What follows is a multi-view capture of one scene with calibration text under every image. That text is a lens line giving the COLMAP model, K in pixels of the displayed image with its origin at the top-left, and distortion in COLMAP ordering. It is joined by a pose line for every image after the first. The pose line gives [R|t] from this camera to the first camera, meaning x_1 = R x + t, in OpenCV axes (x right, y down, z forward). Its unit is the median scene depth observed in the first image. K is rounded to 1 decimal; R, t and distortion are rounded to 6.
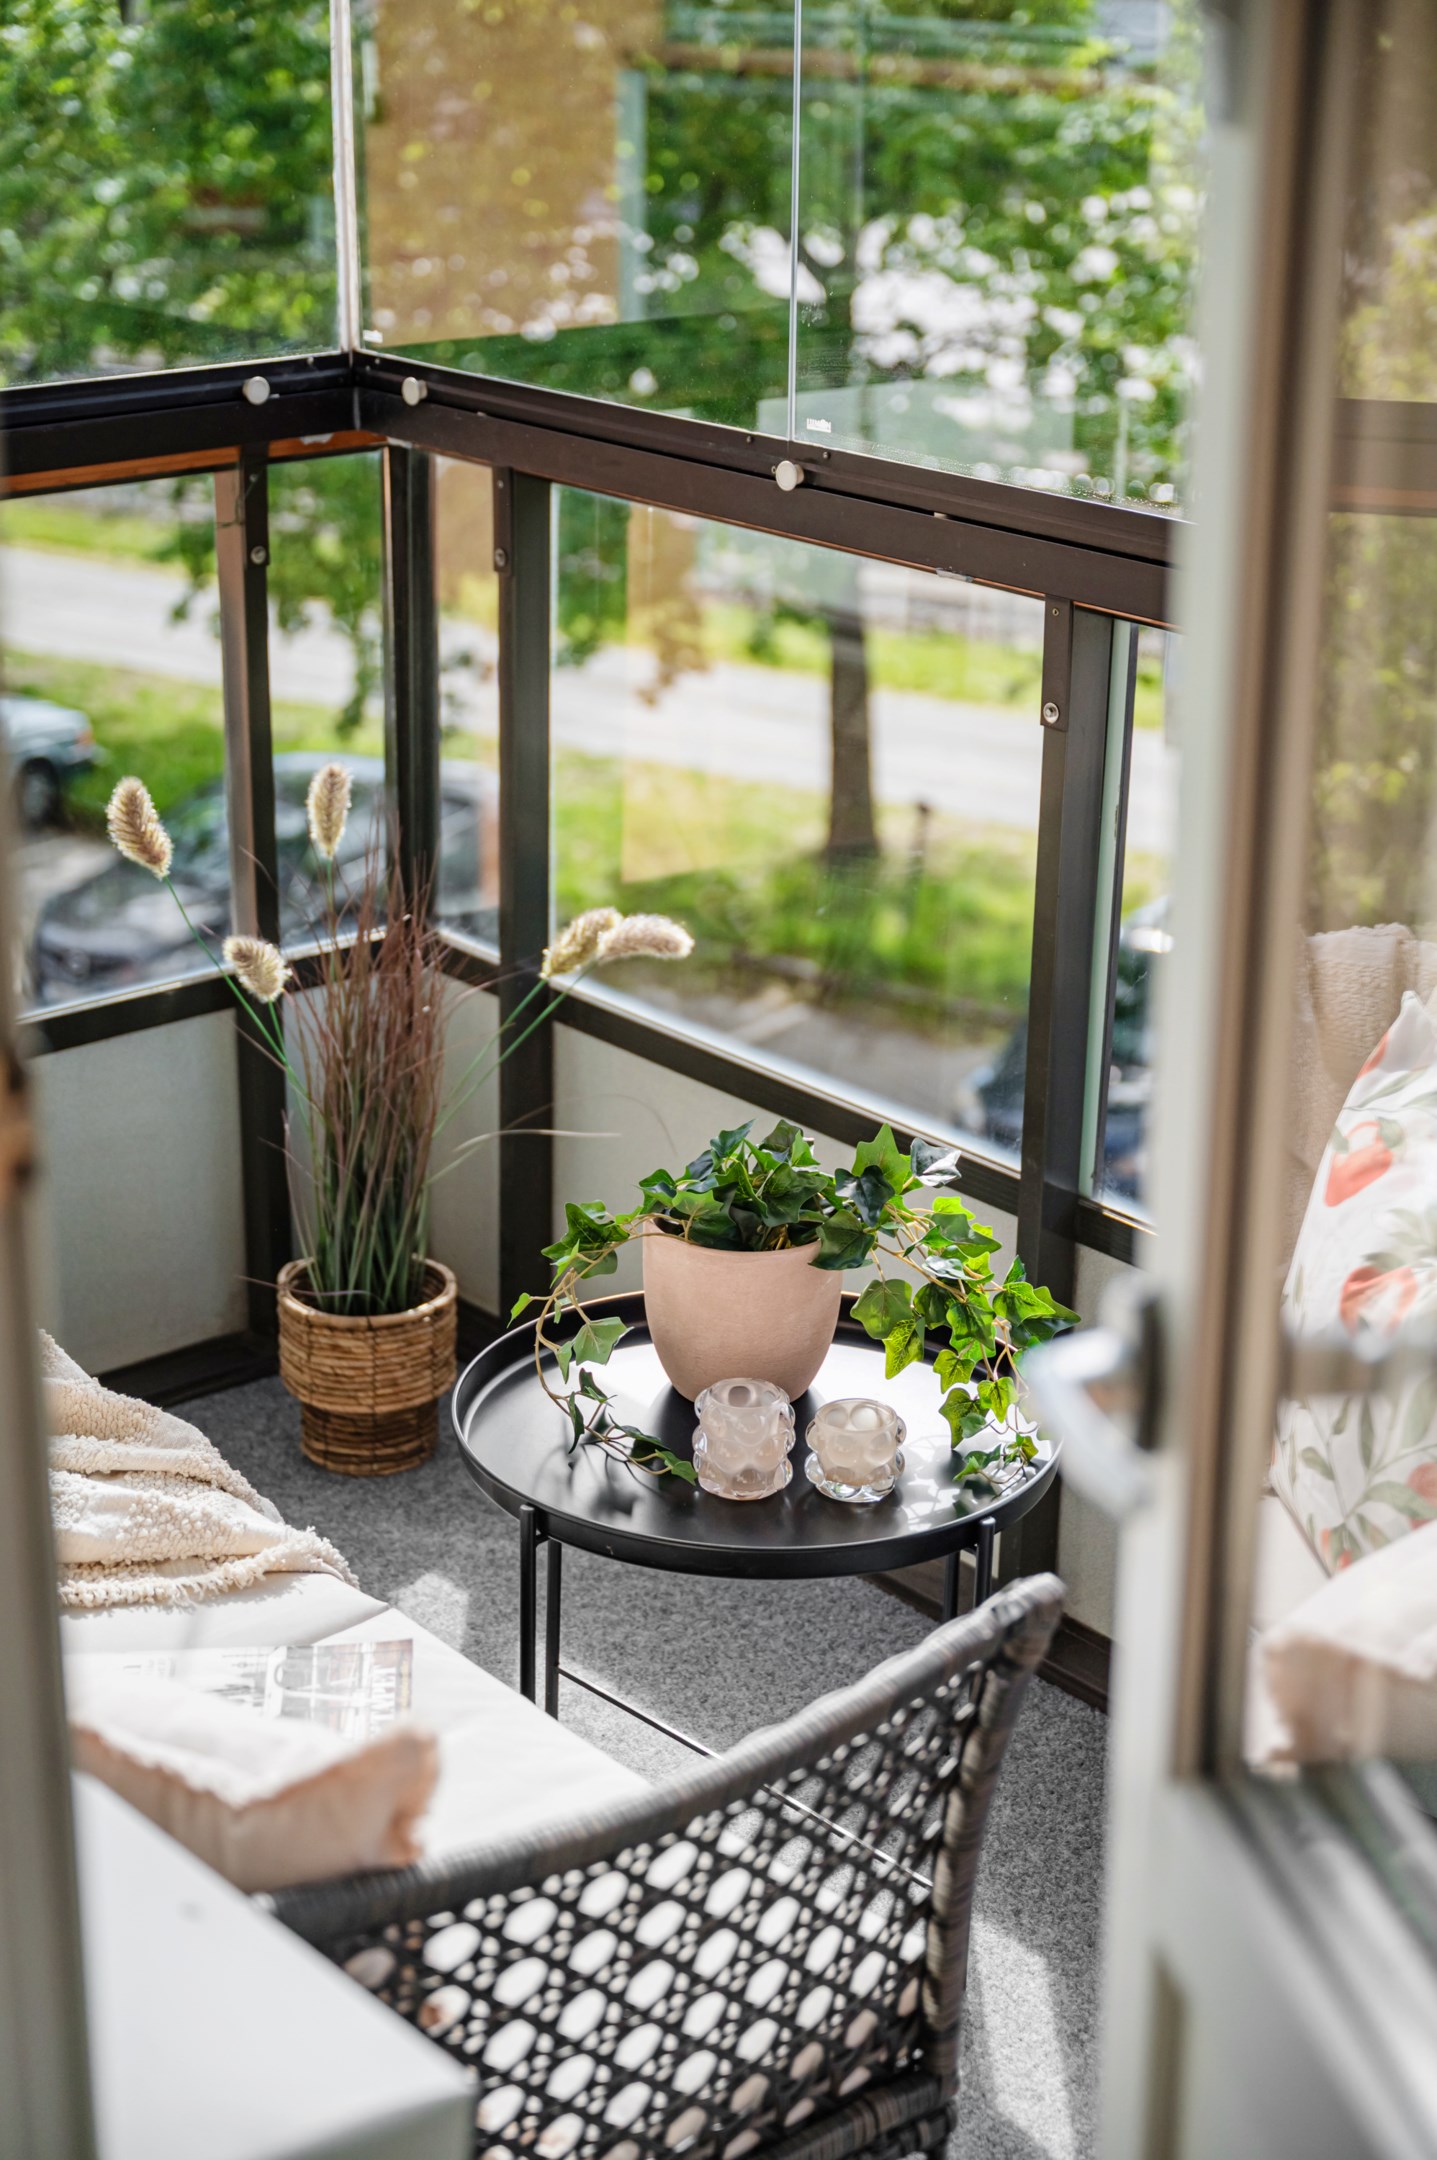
lens RADIAL K [[3469.5, 0, 720.1], [0, 3469.5, 1079.3], [0, 0, 1]] dist [0.015865, 0.000000]
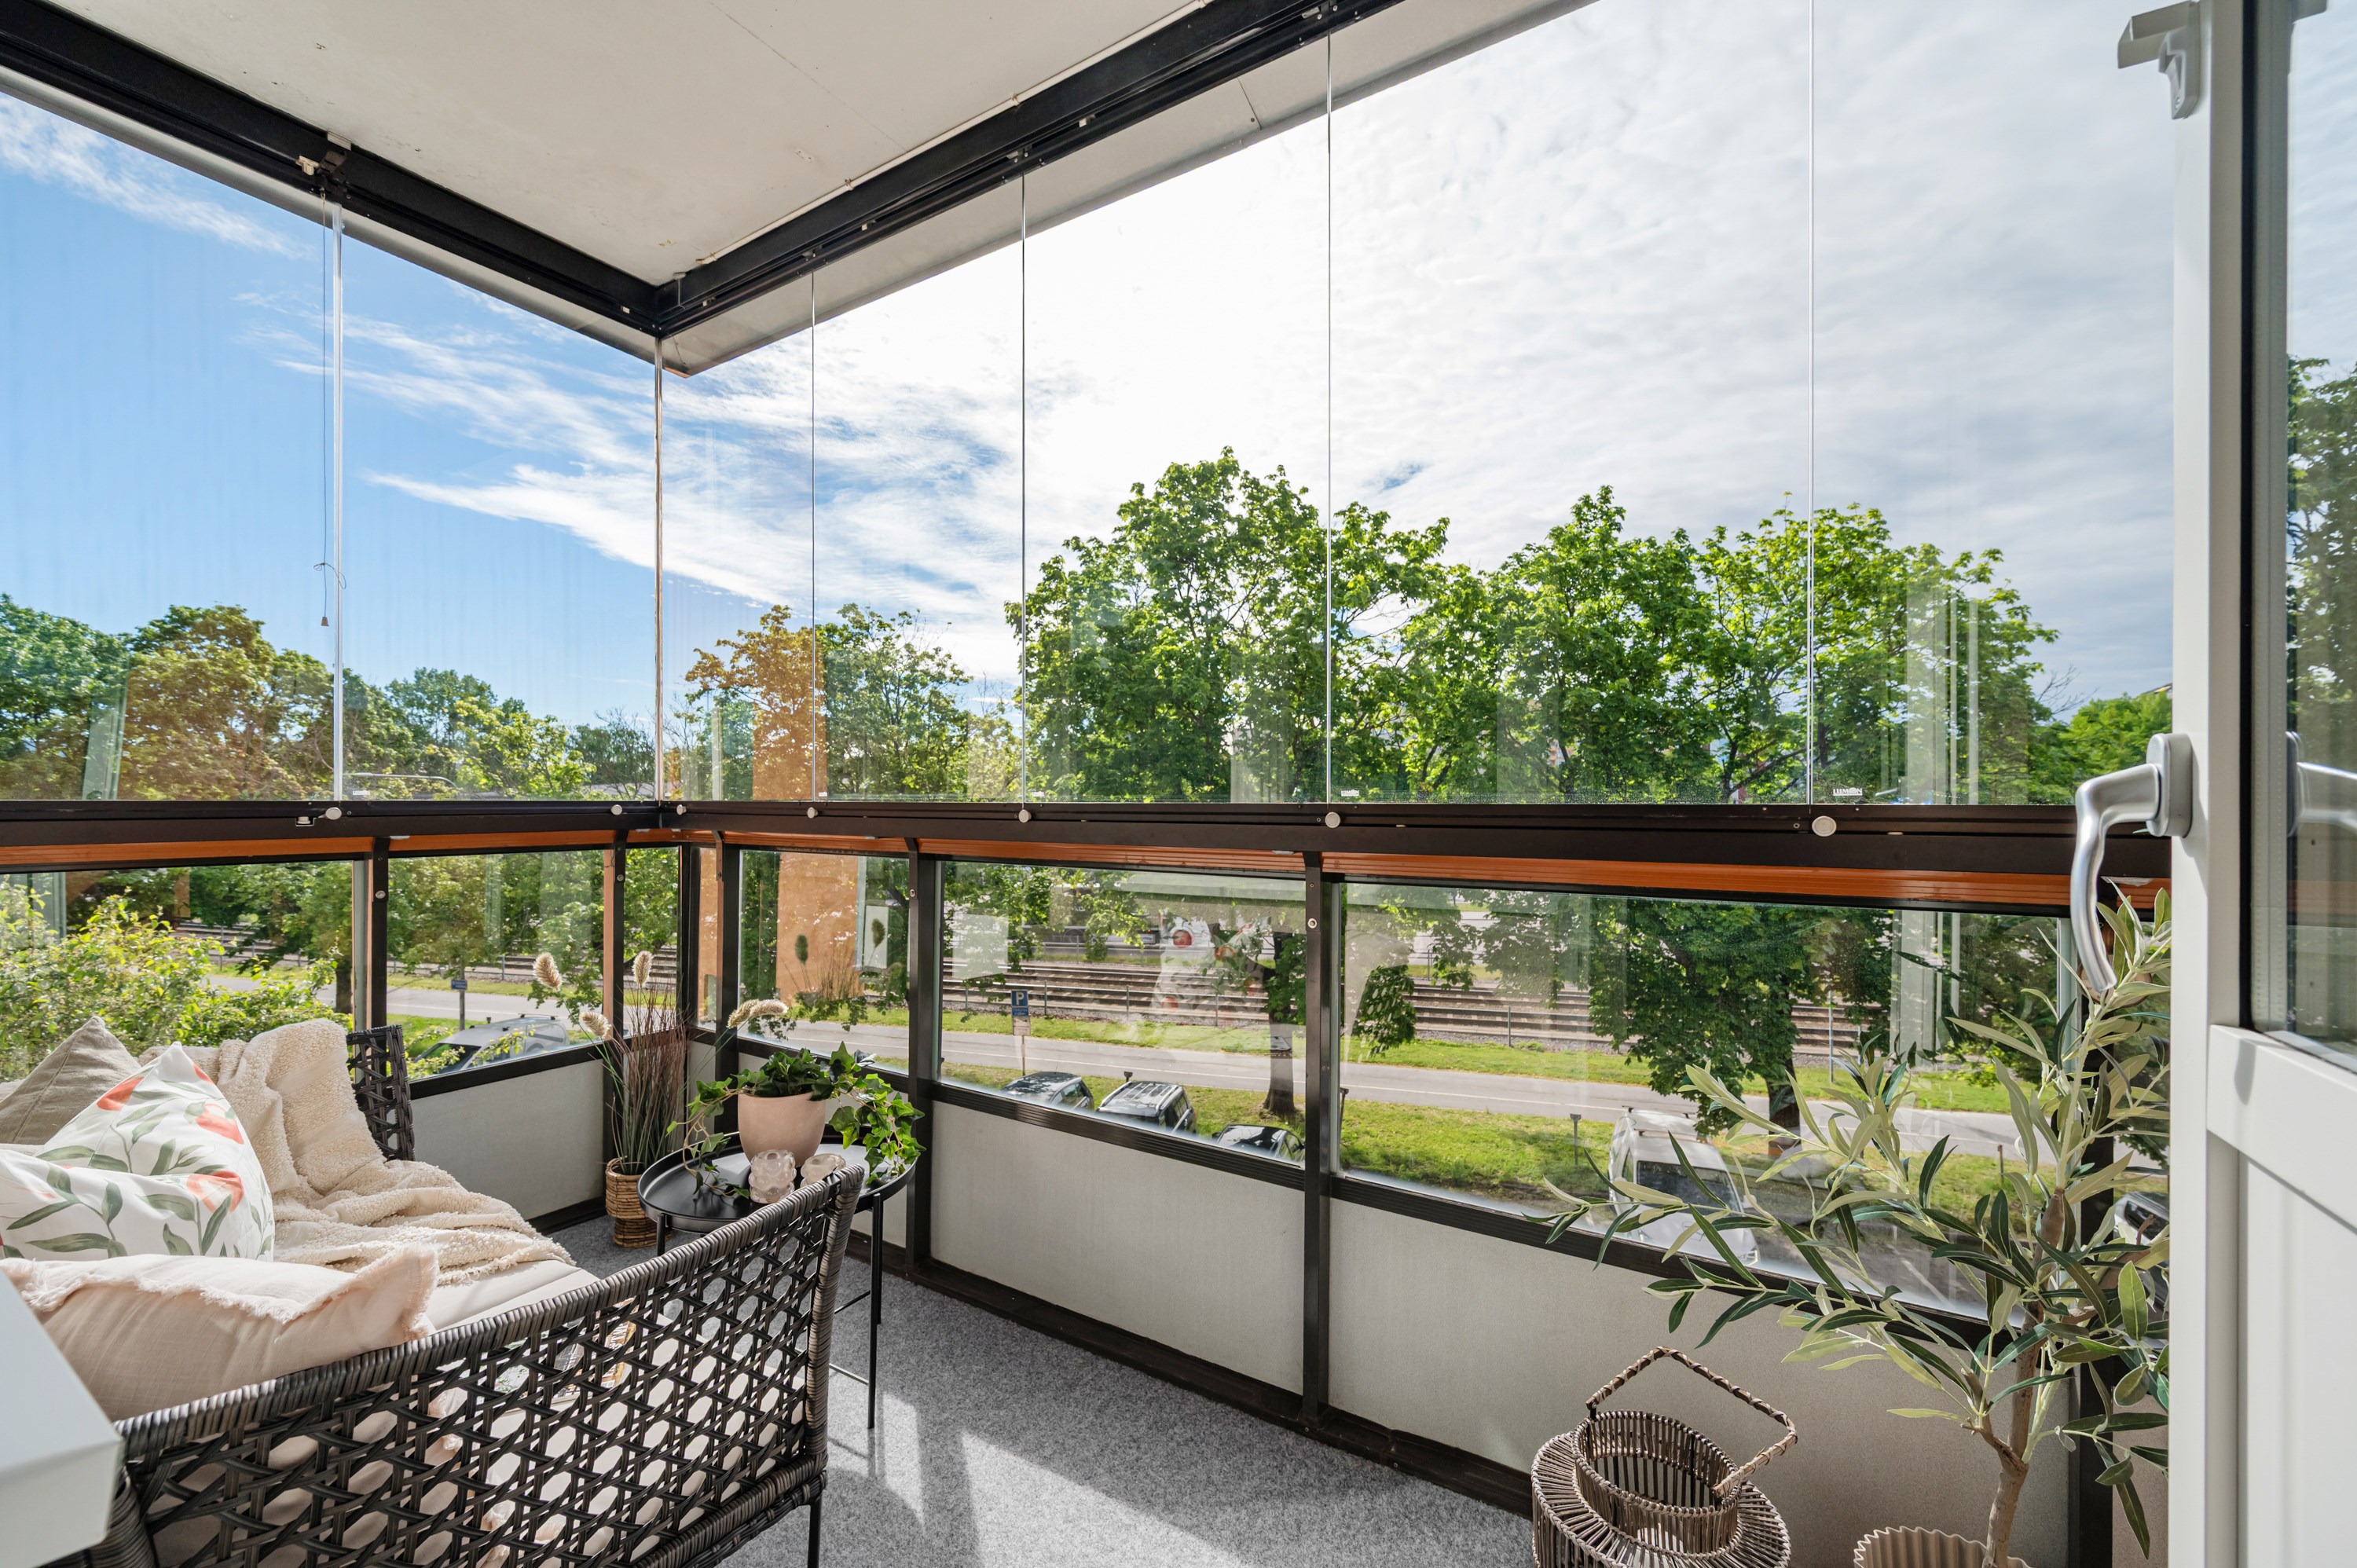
lens RADIAL K [[954.8, 0, 1174.2], [0, 954.8, 808.8], [0, 0, 1]] dist [0.000643, -0.000120]
pose [[0.958090, -0.011530, 0.286235, 0.097387], [0.109206, 0.938437, -0.327734, 0.128499], [-0.264835, 0.345257, 0.900367, 0.299031]]
